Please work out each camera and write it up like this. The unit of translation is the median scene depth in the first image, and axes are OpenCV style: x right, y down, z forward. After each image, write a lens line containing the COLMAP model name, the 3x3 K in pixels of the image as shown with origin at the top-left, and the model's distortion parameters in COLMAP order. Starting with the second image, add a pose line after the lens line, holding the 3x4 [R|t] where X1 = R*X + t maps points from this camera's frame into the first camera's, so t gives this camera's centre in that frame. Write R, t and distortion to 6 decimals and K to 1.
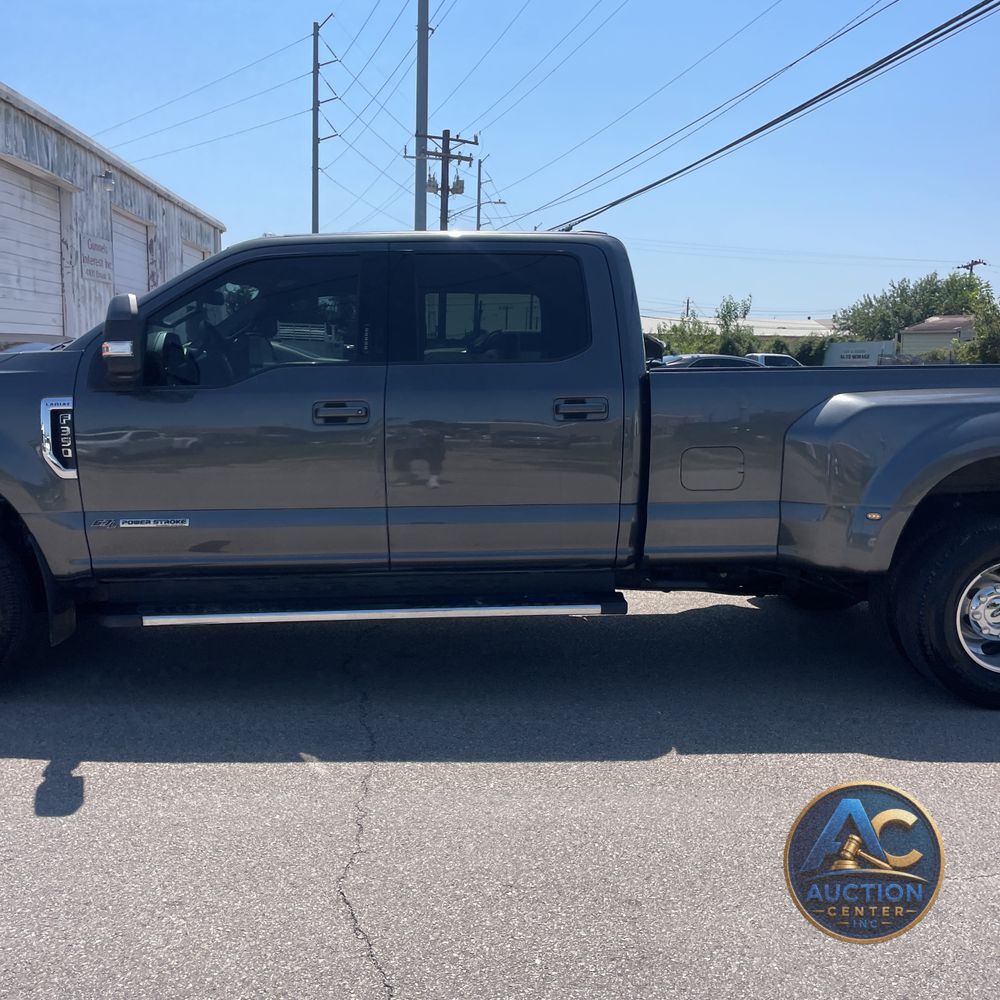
lens RADIAL K [[1003.8, 0, 470.2], [0, 1003.8, 481.4], [0, 0, 1]] dist [0.080703, -0.113494]
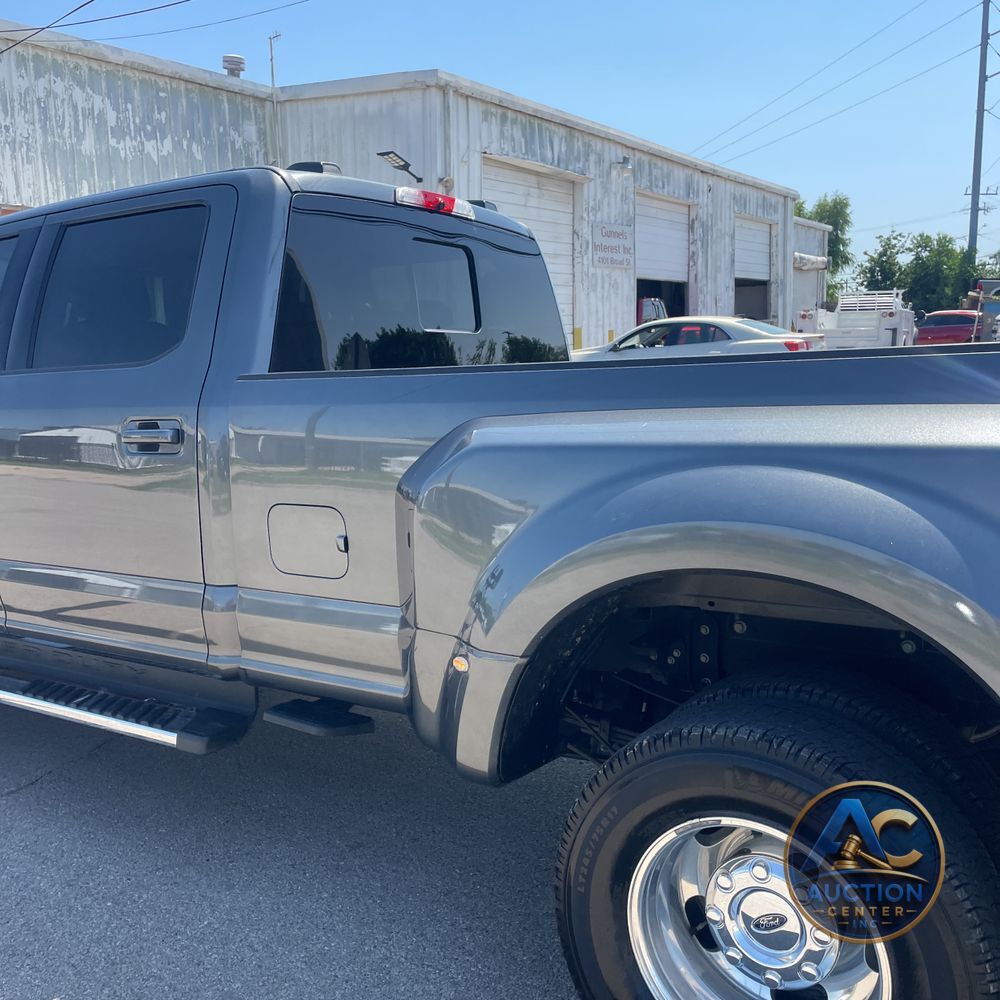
lens RADIAL K [[993.5, 0, 480.4], [0, 993.5, 496.8], [0, 0, 1]] dist [0.078080, -0.096695]
pose [[0.811490, 0.051053, -0.582132, 0.097421], [-0.028014, 0.998430, 0.048511, -0.009981], [0.583694, -0.023058, 0.811646, 0.081468]]
